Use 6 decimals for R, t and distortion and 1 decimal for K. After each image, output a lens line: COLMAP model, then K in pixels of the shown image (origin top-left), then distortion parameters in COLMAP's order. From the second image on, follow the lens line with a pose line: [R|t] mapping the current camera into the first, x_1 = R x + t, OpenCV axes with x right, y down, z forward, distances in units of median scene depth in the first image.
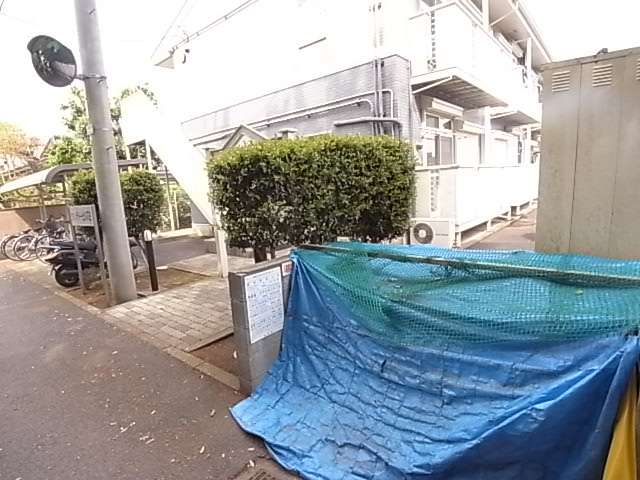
lens RADIAL K [[349.9, 0, 316.0], [0, 349.9, 245.0], [0, 0, 1]] dist [-0.056147, -0.000533]
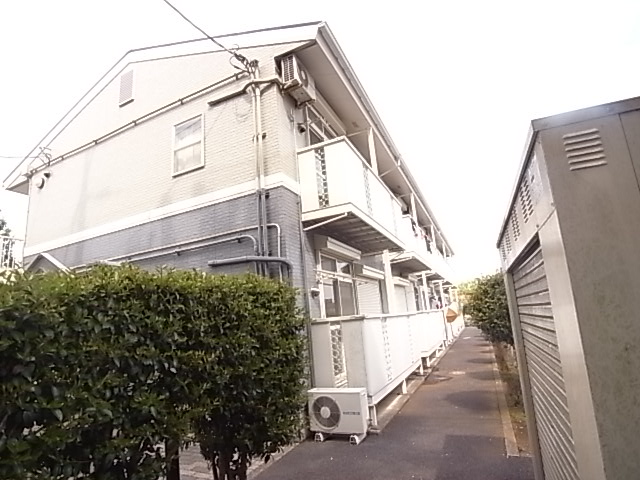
lens RADIAL K [[349.9, 0, 316.0], [0, 349.9, 245.0], [0, 0, 1]] dist [-0.056147, -0.000533]
pose [[0.964356, 0.048600, 0.260108, 0.087375], [0.059404, 0.918134, -0.391792, -0.070816], [-0.257855, 0.393278, 0.882521, 0.249062]]
